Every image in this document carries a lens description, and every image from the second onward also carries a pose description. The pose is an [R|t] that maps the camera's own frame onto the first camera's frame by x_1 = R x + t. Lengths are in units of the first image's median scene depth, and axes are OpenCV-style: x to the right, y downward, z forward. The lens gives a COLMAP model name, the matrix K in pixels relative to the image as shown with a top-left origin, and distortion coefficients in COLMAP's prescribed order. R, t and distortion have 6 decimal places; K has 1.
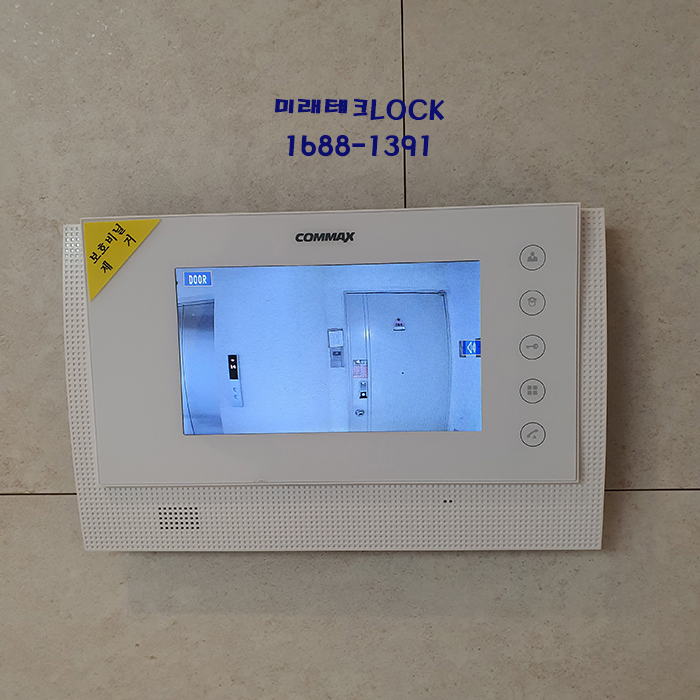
lens RADIAL K [[869.4, 0, 350.0], [0, 869.4, 350.0], [0, 0, 1]] dist [0.017728, -0.198108]
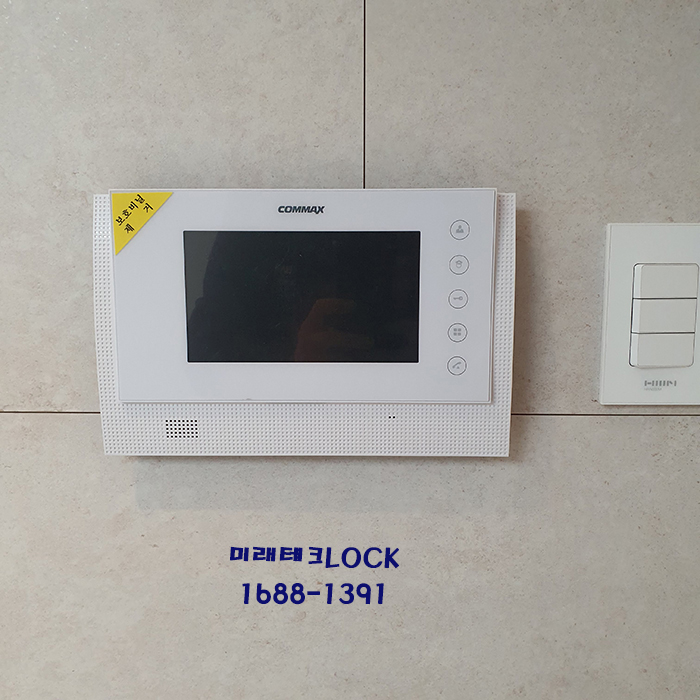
lens RADIAL K [[863.7, 0, 358.6], [0, 863.7, 363.8], [0, 0, 1]] dist [0.086865, -0.555491]
pose [[0.998570, 0.019176, 0.049906, -0.003001], [-0.020680, 0.999342, 0.029810, 0.054523], [-0.049301, -0.030799, 0.998309, -0.275045]]
